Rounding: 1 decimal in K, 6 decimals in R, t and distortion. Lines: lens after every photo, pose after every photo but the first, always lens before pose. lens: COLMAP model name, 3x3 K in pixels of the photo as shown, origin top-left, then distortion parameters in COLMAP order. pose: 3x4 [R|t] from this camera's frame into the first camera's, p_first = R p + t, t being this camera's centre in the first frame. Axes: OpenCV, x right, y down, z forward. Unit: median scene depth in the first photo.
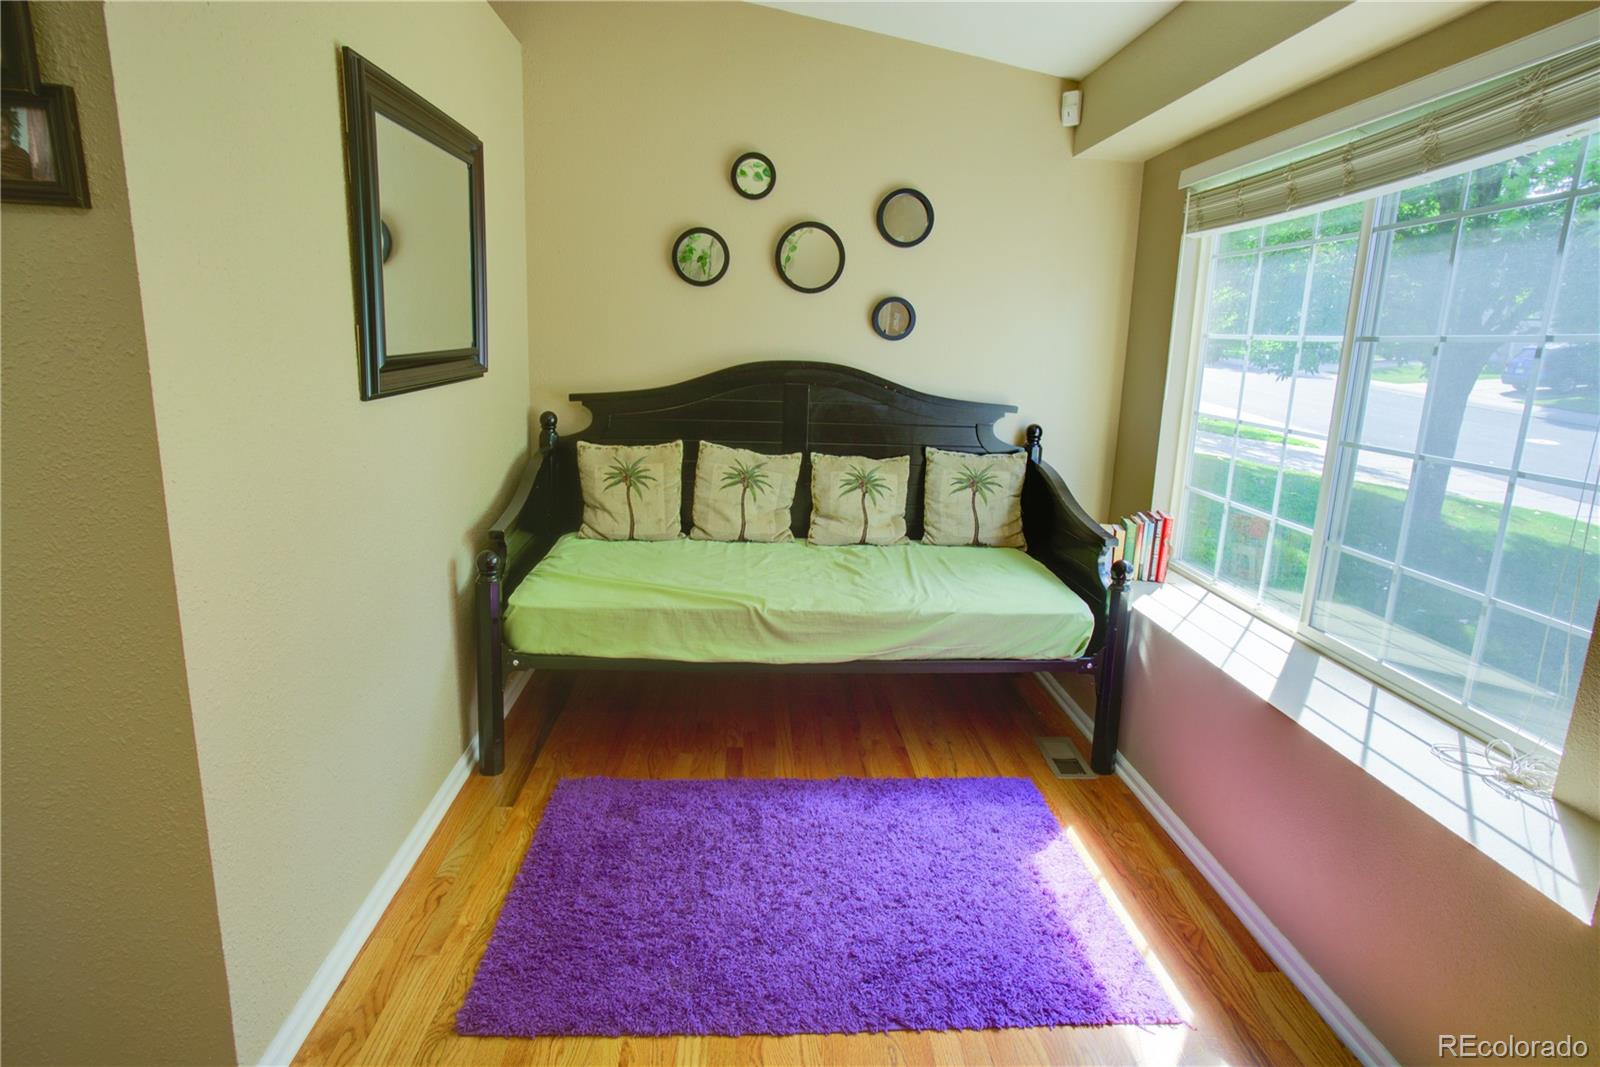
lens RADIAL K [[861.6, 0, 797.9], [0, 861.6, 525.8], [0, 0, 1]] dist [-0.058812, 0.044189]
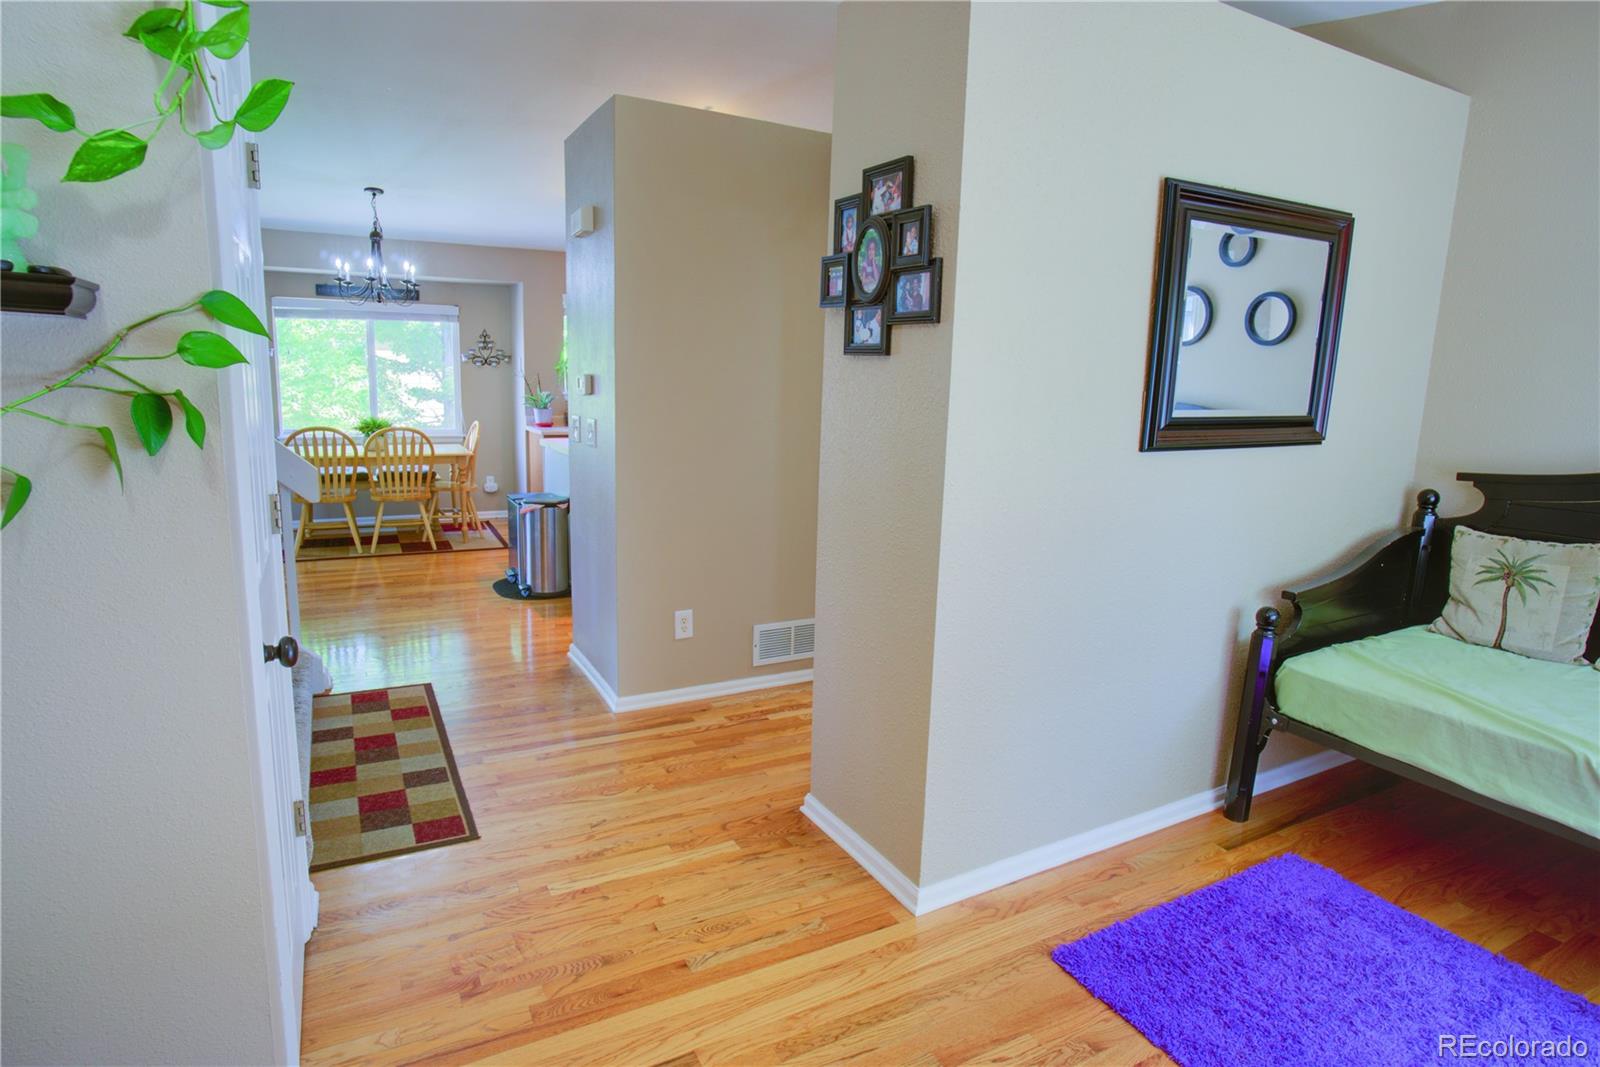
lens RADIAL K [[861.6, 0, 797.9], [0, 861.6, 525.8], [0, 0, 1]] dist [-0.058812, 0.044189]
pose [[0.433936, 0.134054, -0.890915, 0.308698], [-0.208152, 0.977032, 0.045628, 0.005228], [0.876568, 0.165646, 0.451873, 0.009676]]
